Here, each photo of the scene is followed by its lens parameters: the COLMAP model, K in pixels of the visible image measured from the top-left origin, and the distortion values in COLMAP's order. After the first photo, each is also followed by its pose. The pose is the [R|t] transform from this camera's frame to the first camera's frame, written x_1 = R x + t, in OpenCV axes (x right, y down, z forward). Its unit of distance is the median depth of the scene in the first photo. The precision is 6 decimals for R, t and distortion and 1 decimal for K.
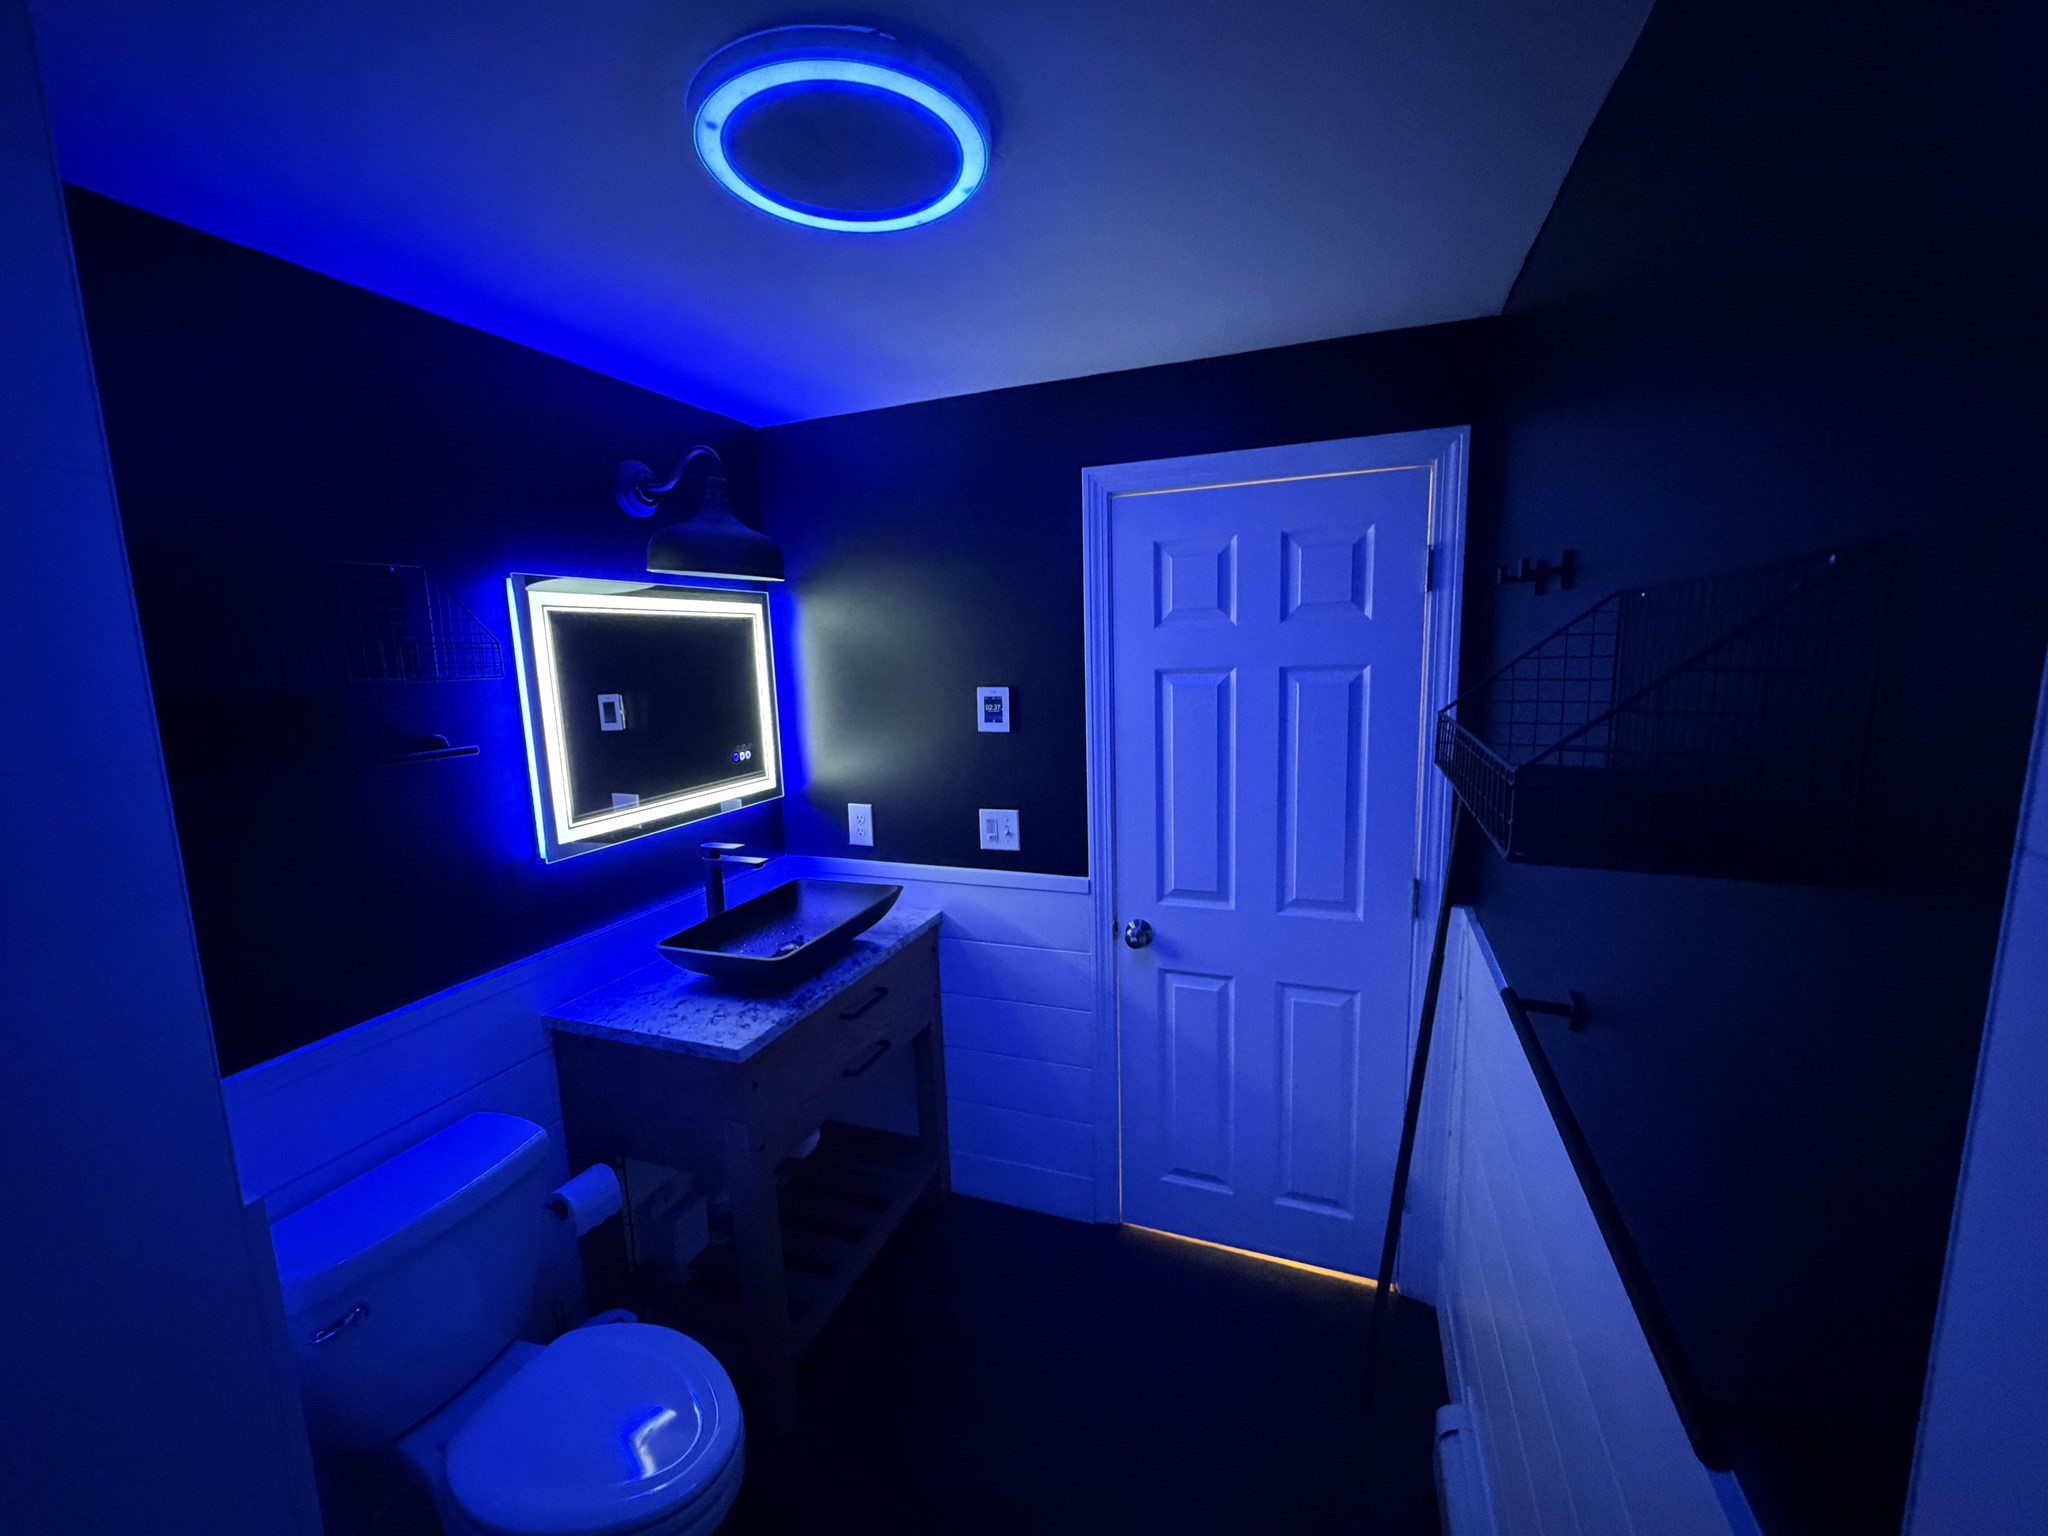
lens RADIAL K [[822.2, 0, 1029.4], [0, 822.2, 771.1], [0, 0, 1]] dist [0.003299, -0.000478]
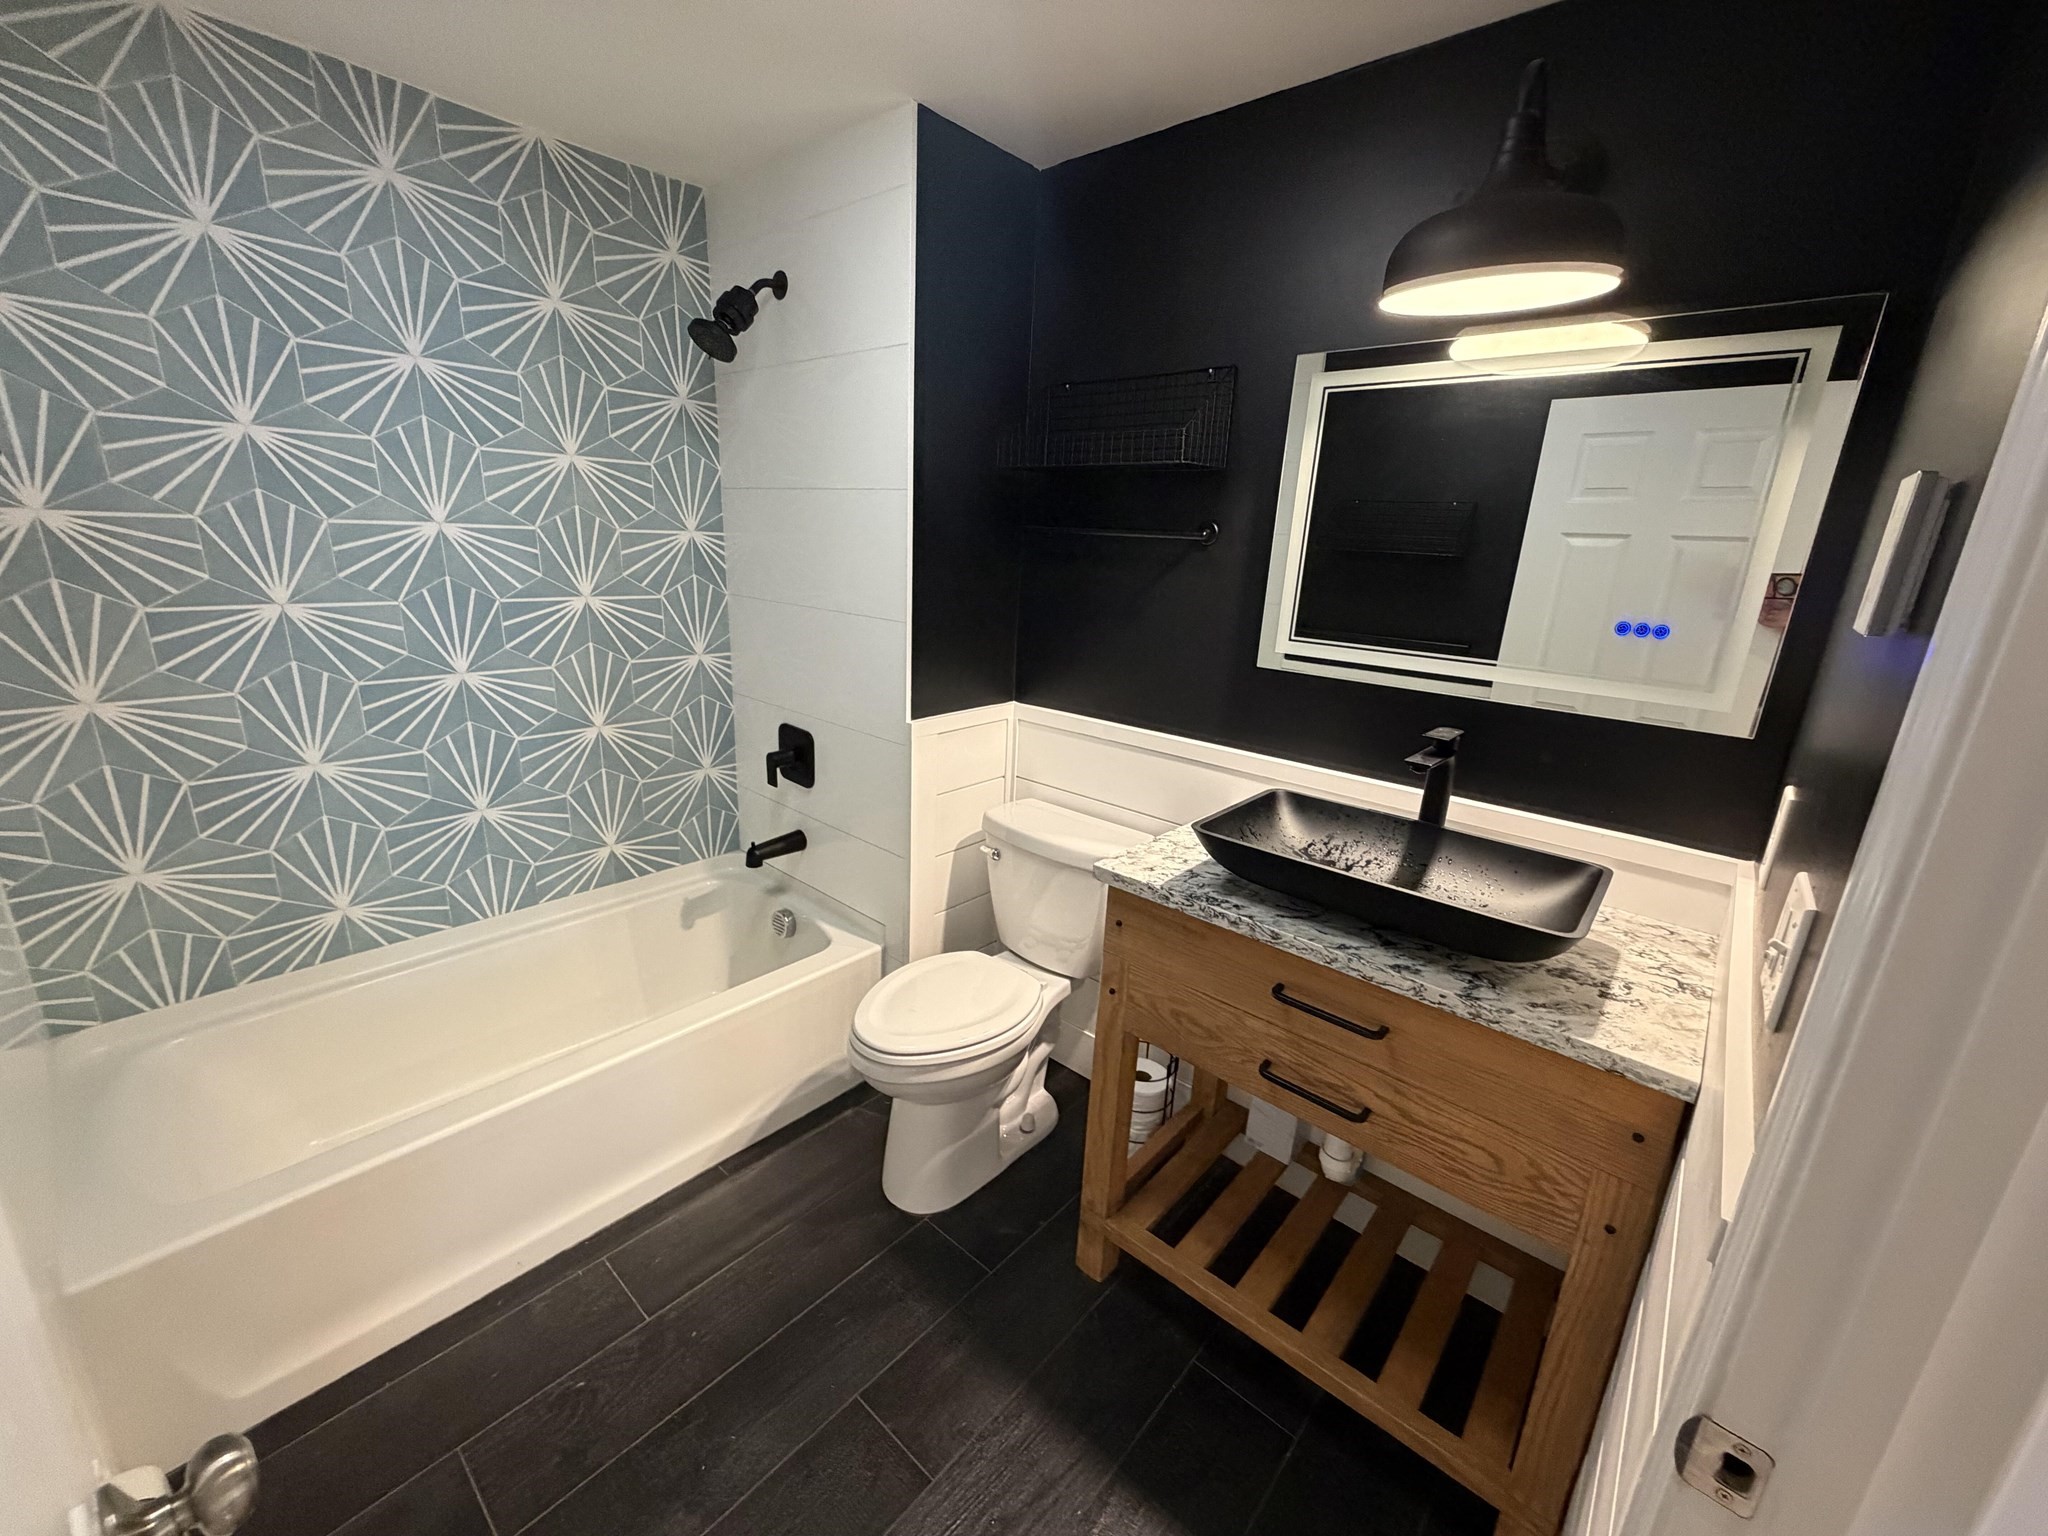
lens RADIAL K [[822.2, 0, 1022.8], [0, 822.2, 768.5], [0, 0, 1]] dist [0.003299, -0.000478]
pose [[-0.355542, 0.269379, -0.895000, 0.399674], [-0.173406, 0.921932, 0.346370, -0.069751], [0.918434, 0.278347, -0.281073, 0.889120]]
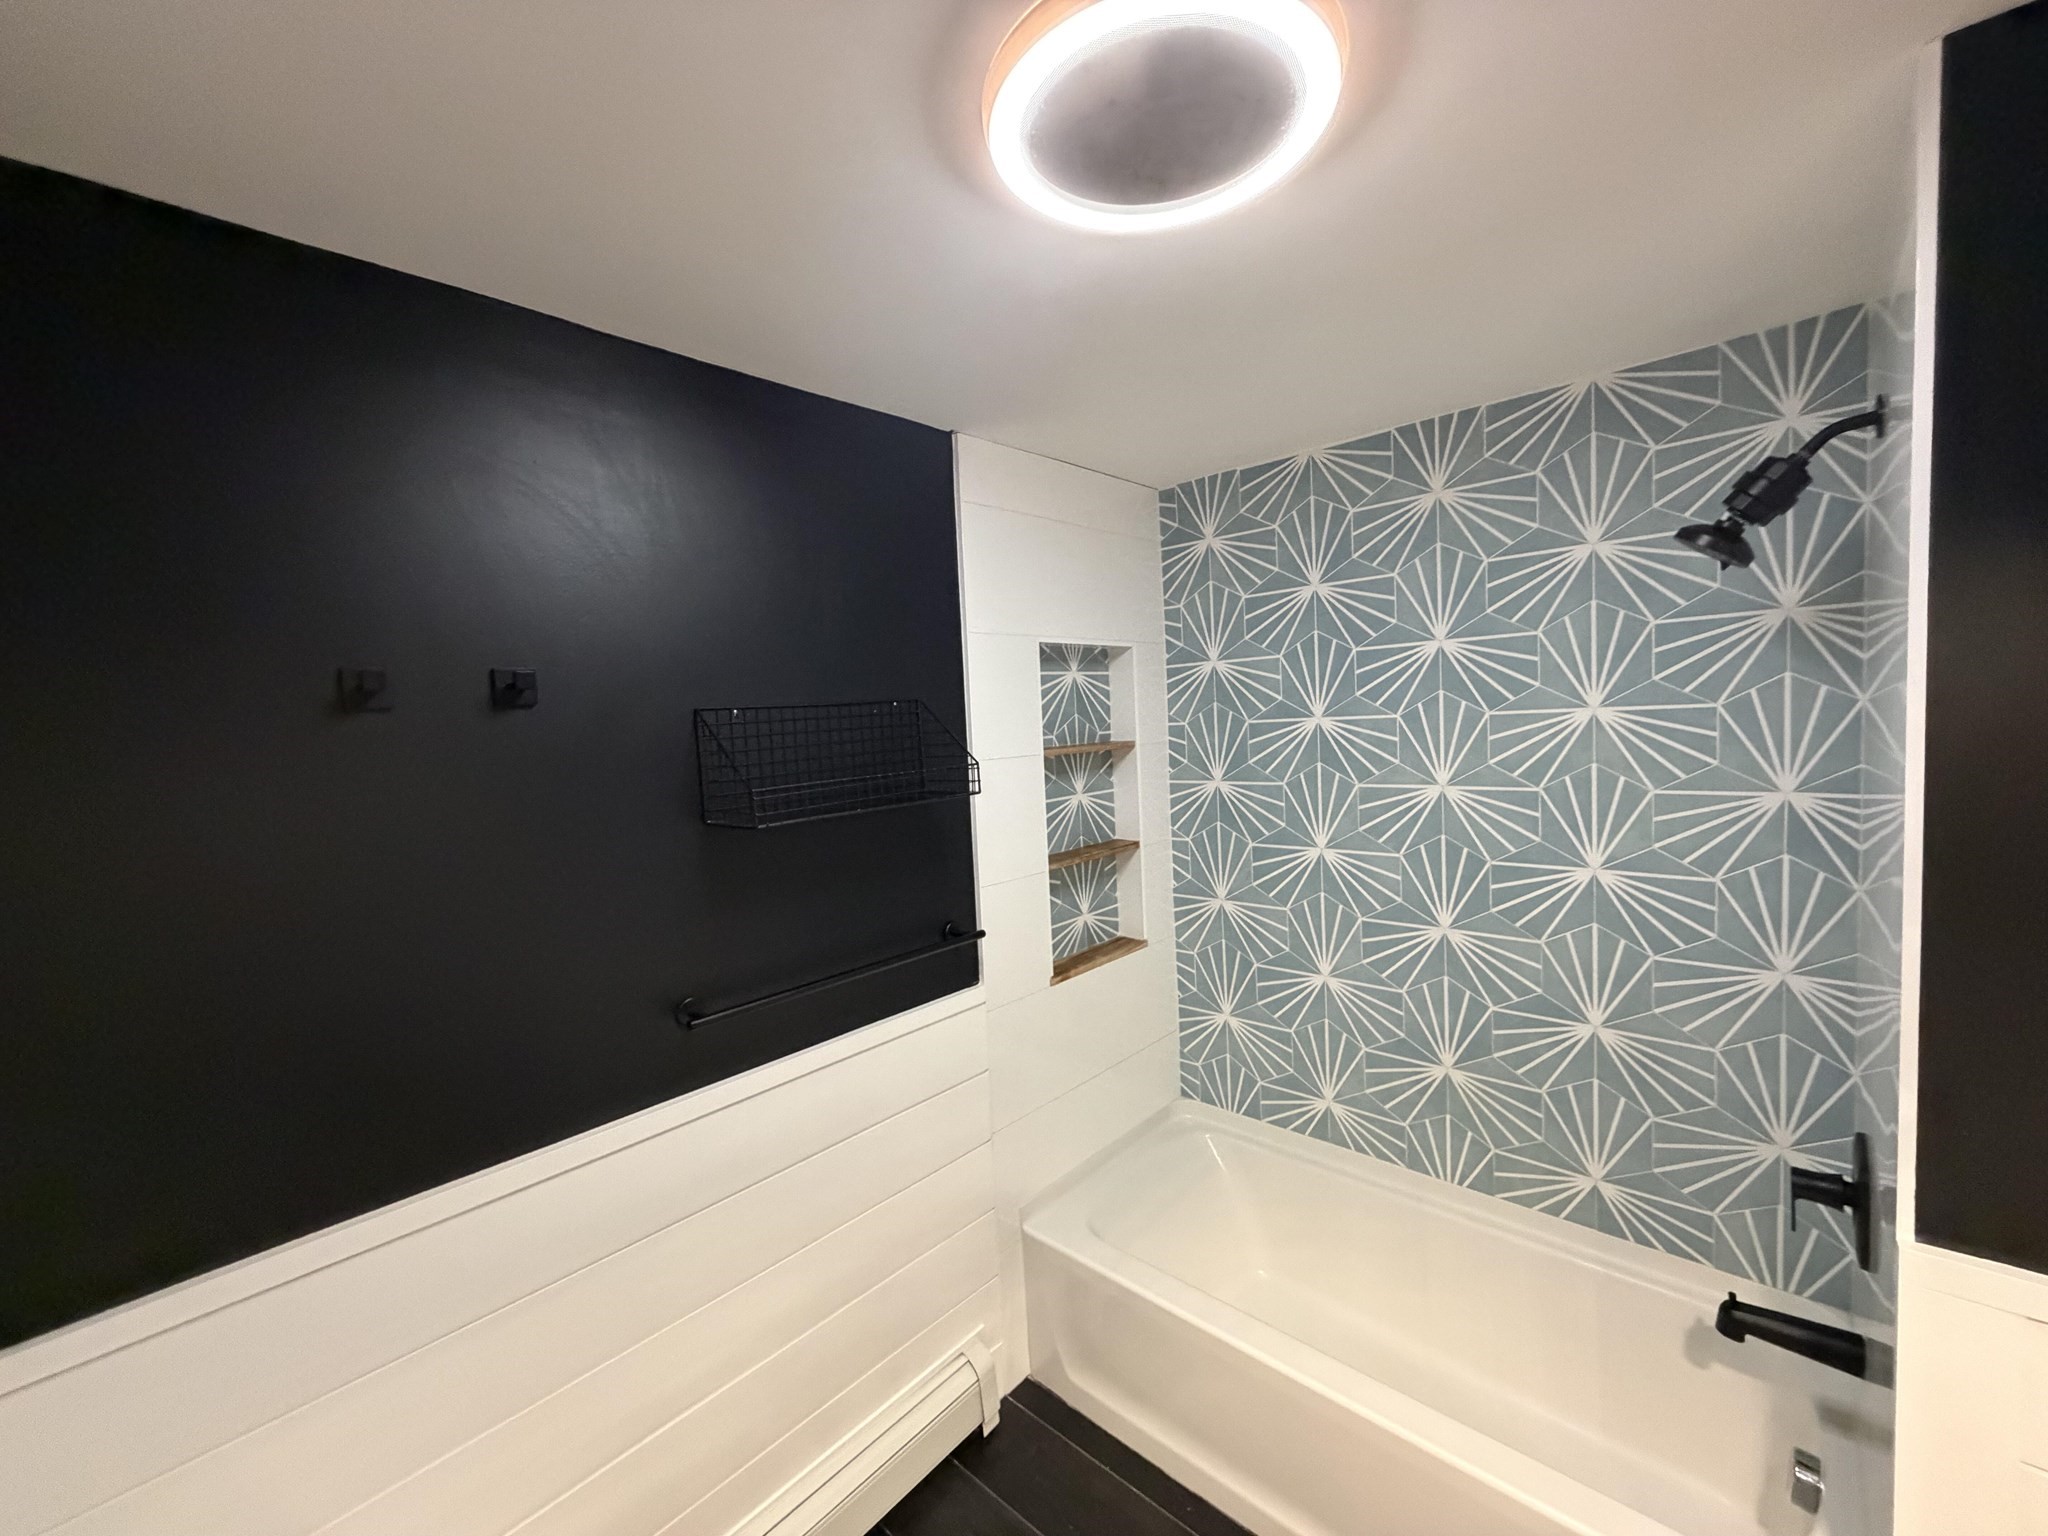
lens RADIAL K [[822.2, 0, 1017.4], [0, 822.2, 770.5], [0, 0, 1]] dist [0.003299, -0.000478]
pose [[-0.921478, 0.048926, 0.385337, -0.195199], [0.132578, 0.972078, 0.193615, -0.163479], [-0.365104, 0.229499, -0.902236, 1.006333]]
